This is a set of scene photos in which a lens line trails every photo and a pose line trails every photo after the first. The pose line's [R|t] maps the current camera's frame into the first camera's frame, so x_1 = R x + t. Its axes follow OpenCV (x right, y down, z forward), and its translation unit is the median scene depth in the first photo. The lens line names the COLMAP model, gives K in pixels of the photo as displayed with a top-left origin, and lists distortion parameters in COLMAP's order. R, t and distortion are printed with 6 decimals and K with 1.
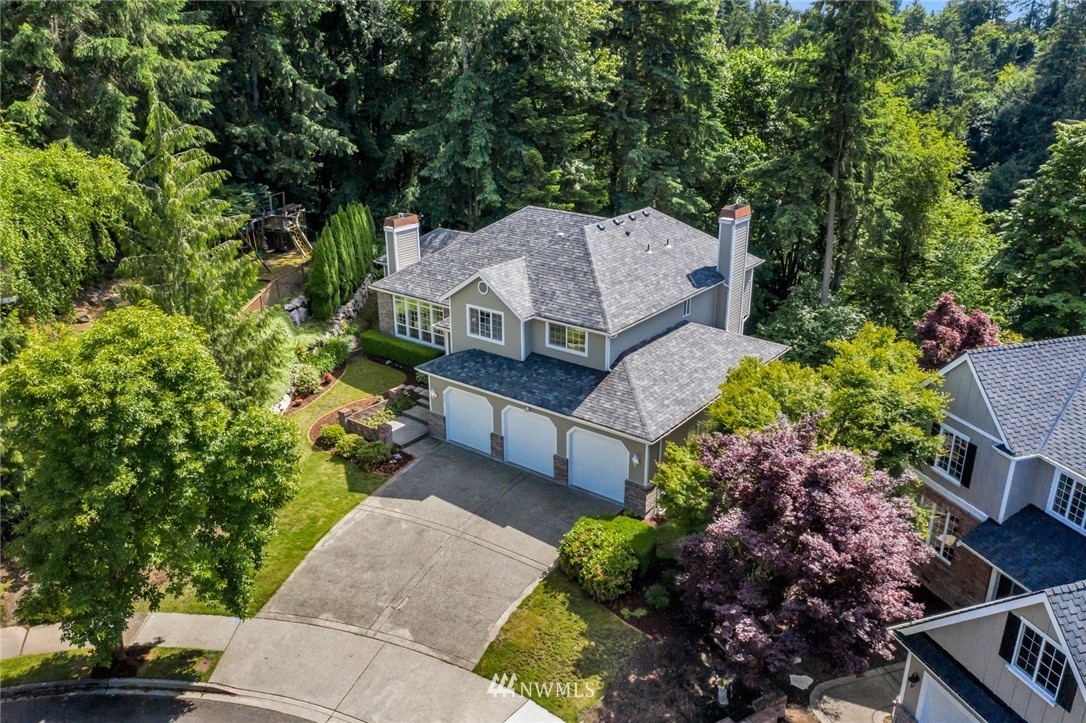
lens RADIAL K [[858.7, 0, 521.4], [0, 858.7, 364.9], [0, 0, 1]] dist [-0.003921, -0.001255]
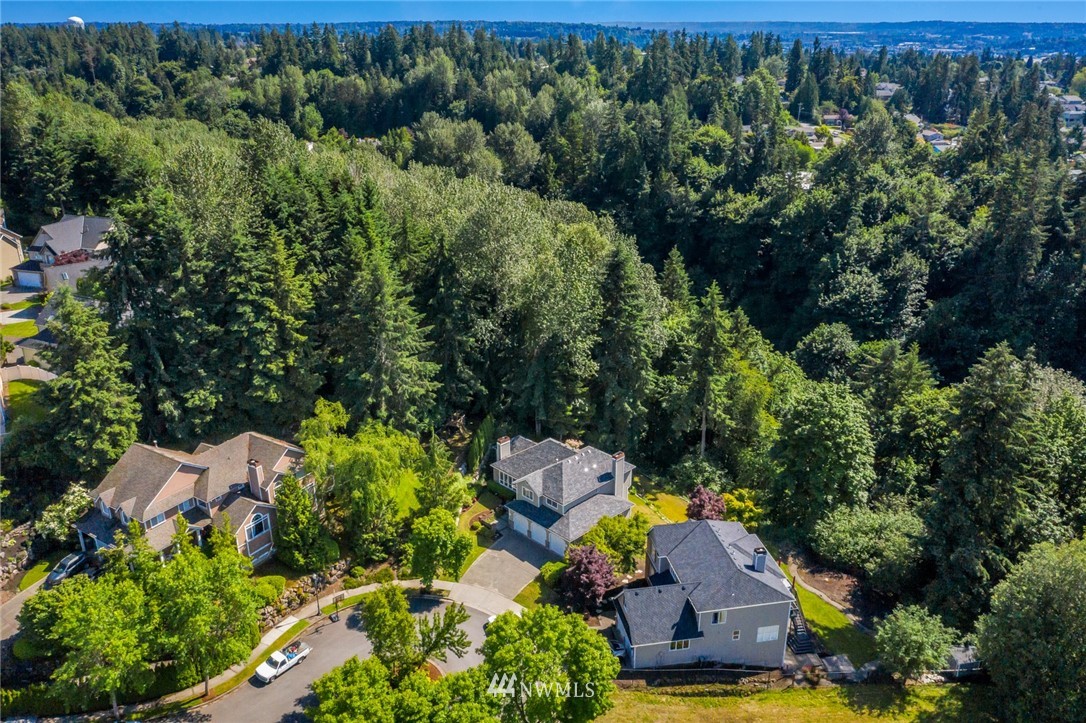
lens RADIAL K [[876.3, 0, 543.0], [0, 876.3, 361.5], [0, 0, 1]] dist [-0.003577, -0.000895]
pose [[0.993606, 0.052130, -0.100150, 0.303976], [-0.050678, 0.998570, 0.016995, -0.581483], [0.100893, -0.011811, 0.994827, -2.122280]]
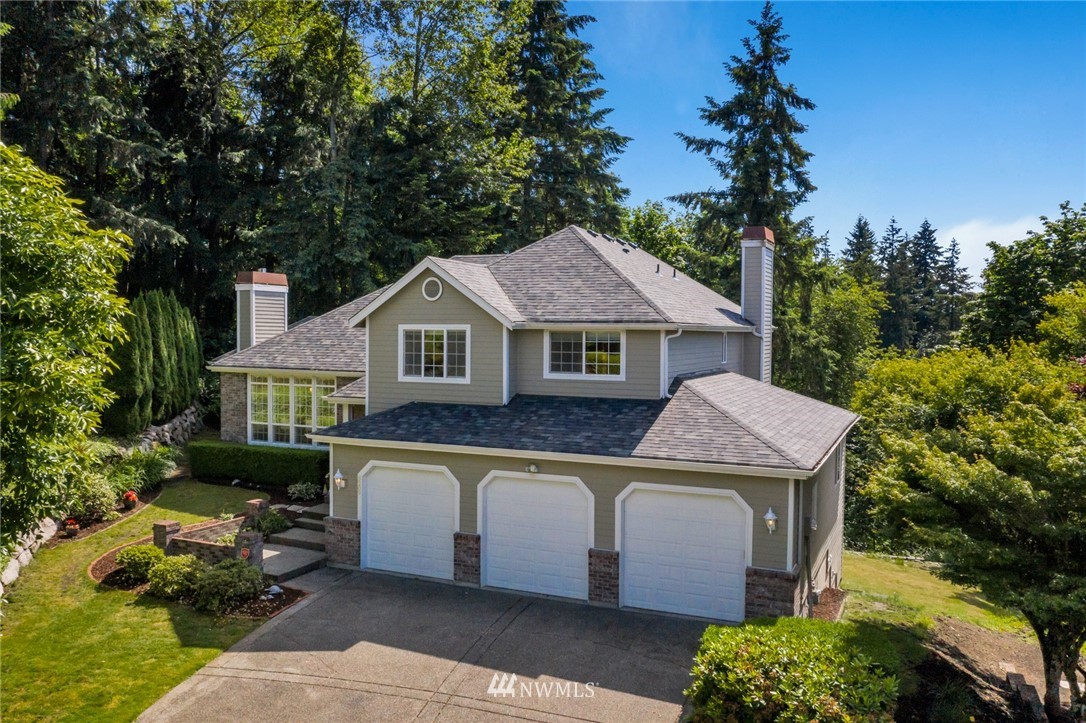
lens RADIAL K [[858.7, 0, 521.4], [0, 858.7, 364.9], [0, 0, 1]] dist [-0.003921, -0.001255]
pose [[0.973238, 0.009669, 0.229595, -0.120027], [0.065804, 0.945548, -0.318760, 0.154039], [-0.220175, 0.325338, 0.919608, 0.446354]]
